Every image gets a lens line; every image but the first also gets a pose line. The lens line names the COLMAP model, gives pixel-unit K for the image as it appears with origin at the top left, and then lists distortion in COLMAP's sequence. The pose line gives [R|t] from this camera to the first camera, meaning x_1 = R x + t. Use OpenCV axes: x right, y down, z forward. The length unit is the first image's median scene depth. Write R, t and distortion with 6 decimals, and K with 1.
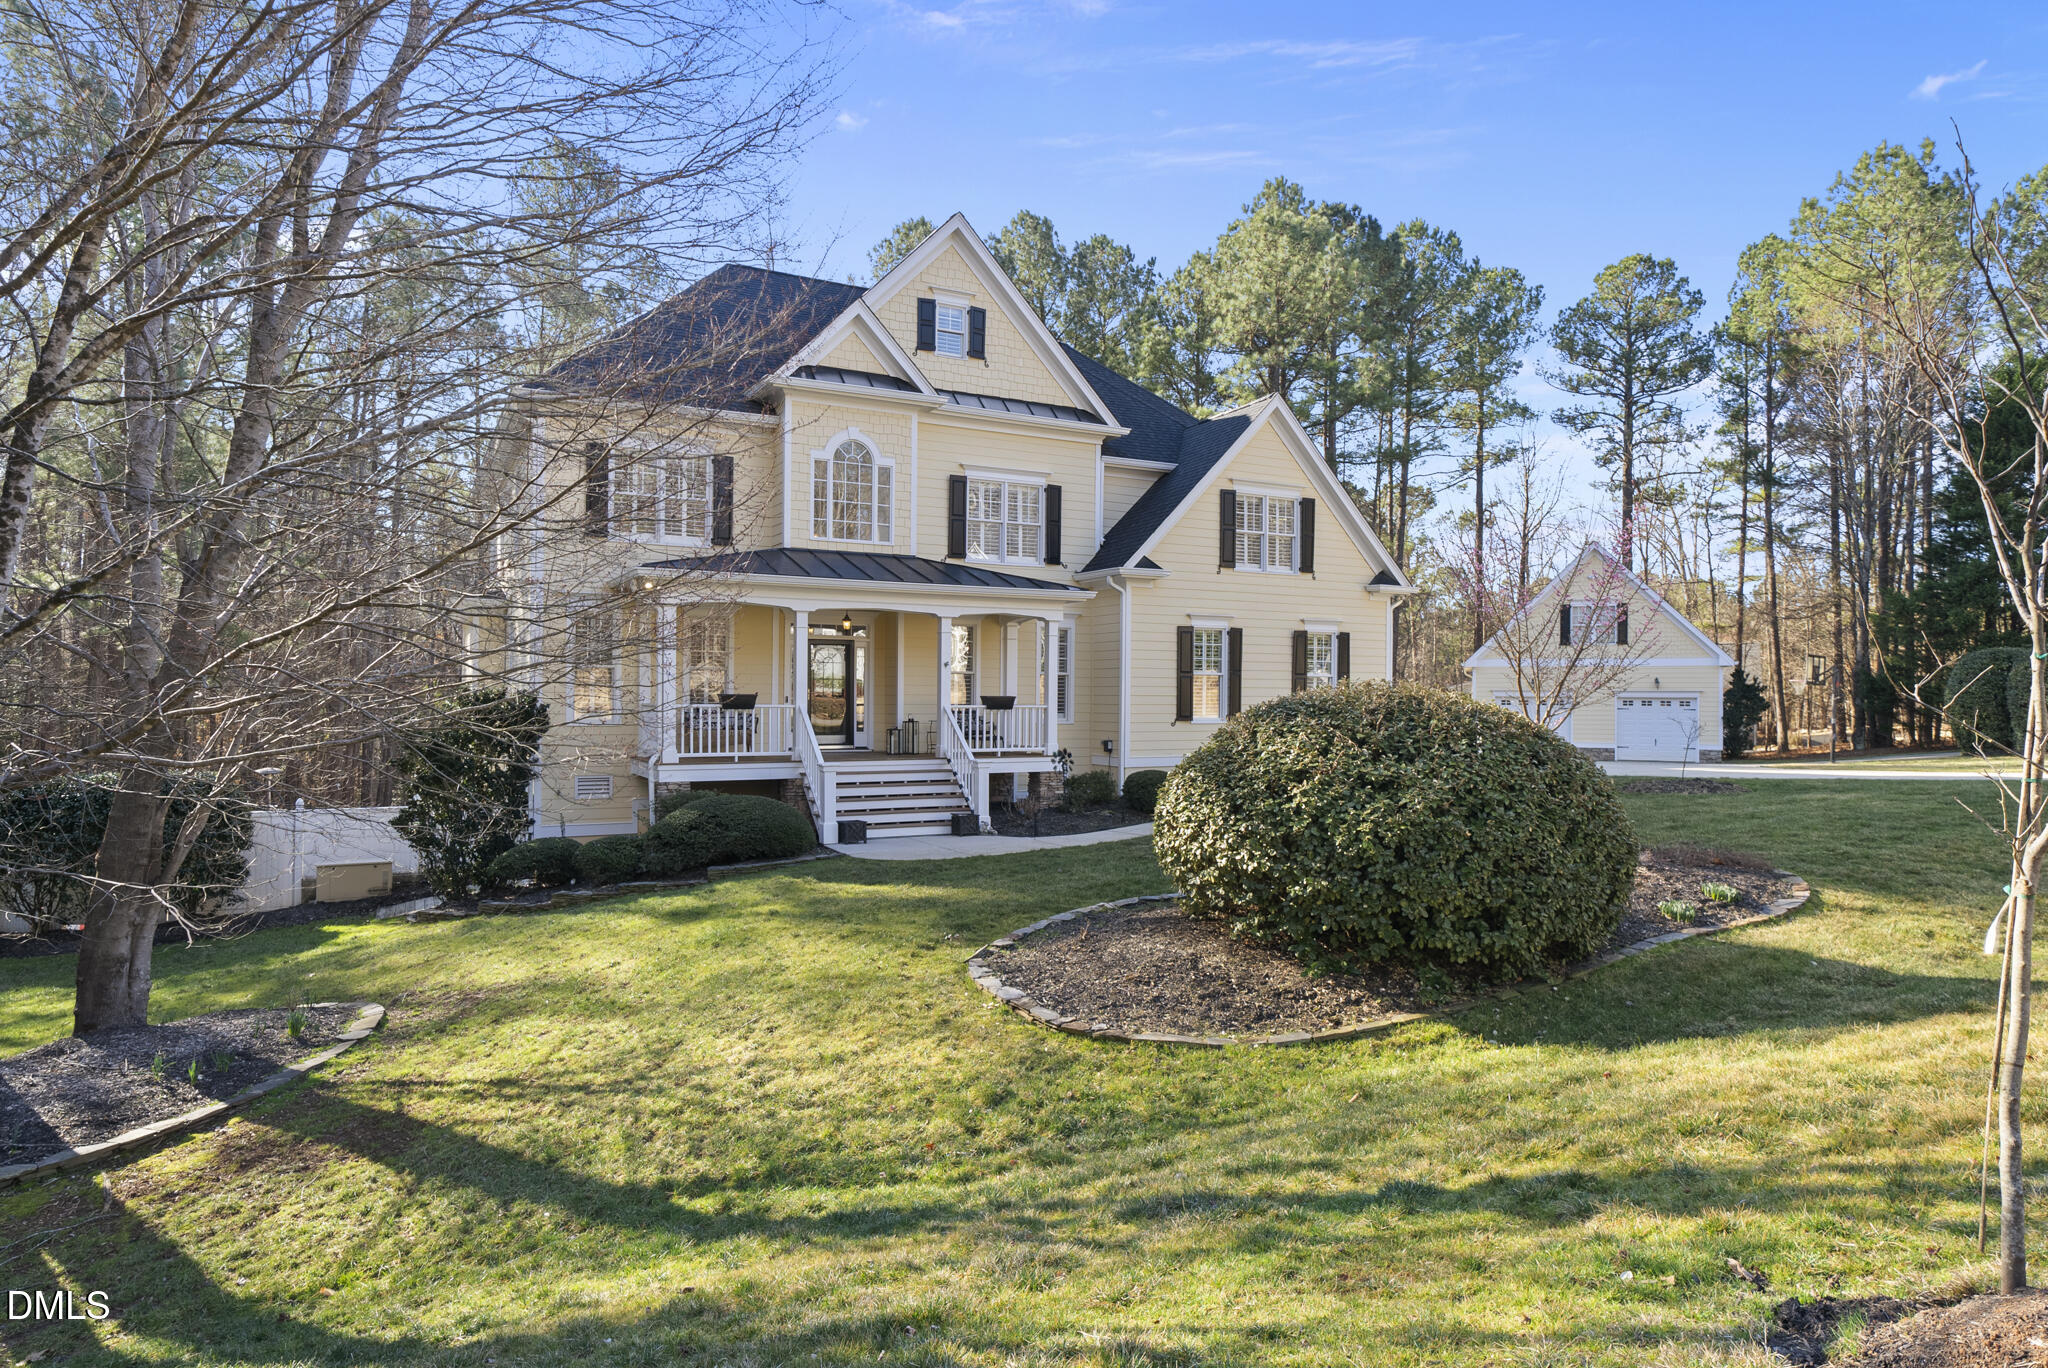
lens RADIAL K [[1179.1, 0, 1024.1], [0, 1179.1, 684.8], [0, 0, 1]] dist [0.001369, 0.000018]
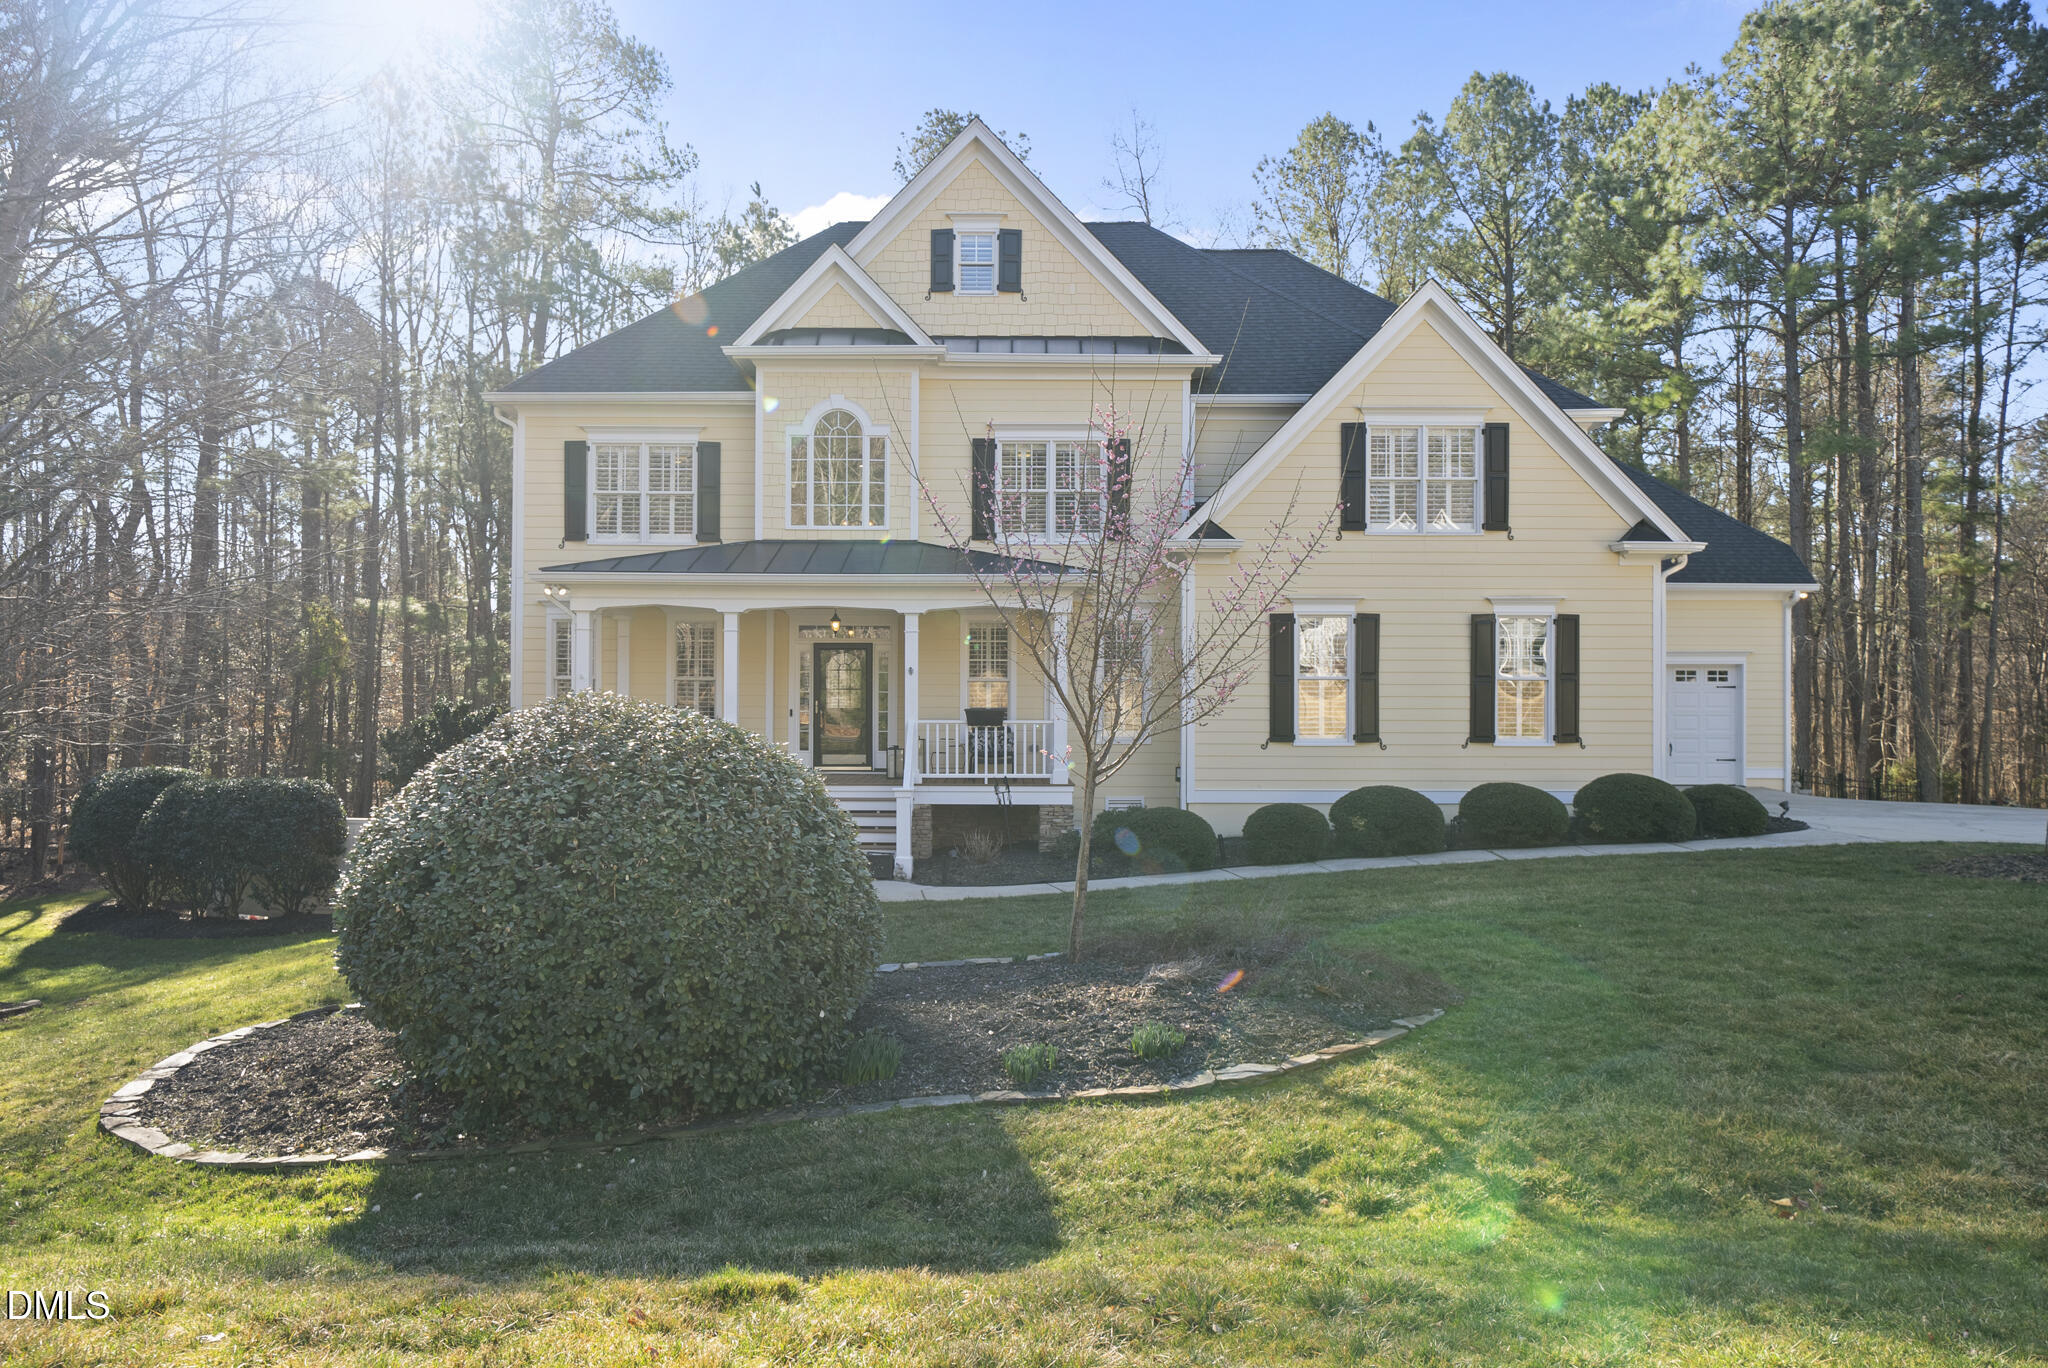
lens RADIAL K [[1418.9, 0, 1024.0], [0, 1418.9, 688.0], [0, 0, 1]] dist [-0.008549, -0.001548]
pose [[0.887718, -0.009792, -0.460284, 0.424227], [0.007885, 0.999951, -0.006067, 0.001604], [0.460320, 0.001757, 0.887751, 0.141972]]
